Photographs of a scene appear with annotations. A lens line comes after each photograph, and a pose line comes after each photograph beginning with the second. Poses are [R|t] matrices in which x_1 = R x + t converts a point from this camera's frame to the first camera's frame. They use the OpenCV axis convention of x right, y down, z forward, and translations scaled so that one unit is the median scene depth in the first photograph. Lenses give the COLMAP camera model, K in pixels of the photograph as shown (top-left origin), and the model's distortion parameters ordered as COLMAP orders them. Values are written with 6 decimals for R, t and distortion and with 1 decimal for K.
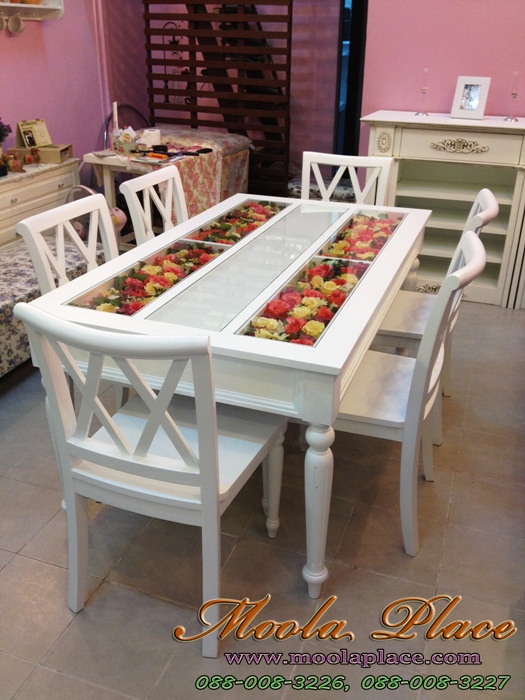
lens RADIAL K [[649.1, 0, 262.5], [0, 649.1, 350.0], [0, 0, 1]] dist [0.111768, -0.284157]
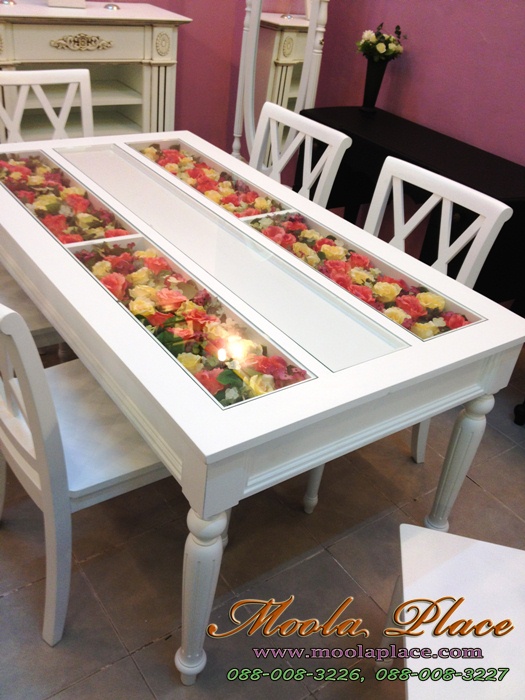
lens RADIAL K [[649.1, 0, 262.5], [0, 649.1, 350.0], [0, 0, 1]] dist [0.111768, -0.284157]
pose [[0.556578, -0.412792, 0.720988, -0.543134], [0.261223, 0.910767, 0.319791, -0.238190], [-0.788659, 0.010350, 0.614744, 0.442110]]
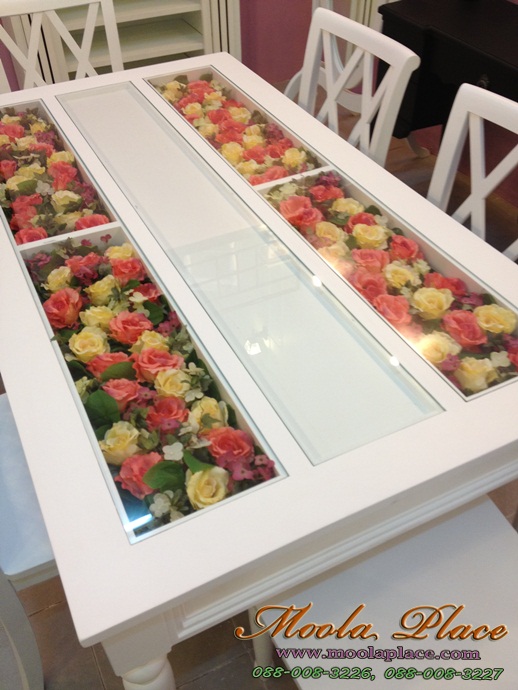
lens RADIAL K [[639.9, 0, 259.0], [0, 639.9, 345.0], [0, 0, 1]] dist [0.111768, -0.284157]
pose [[0.683961, -0.514867, 0.516827, -0.308196], [0.338465, 0.851543, 0.400395, -0.251804], [-0.646250, -0.098926, 0.756686, 0.474111]]
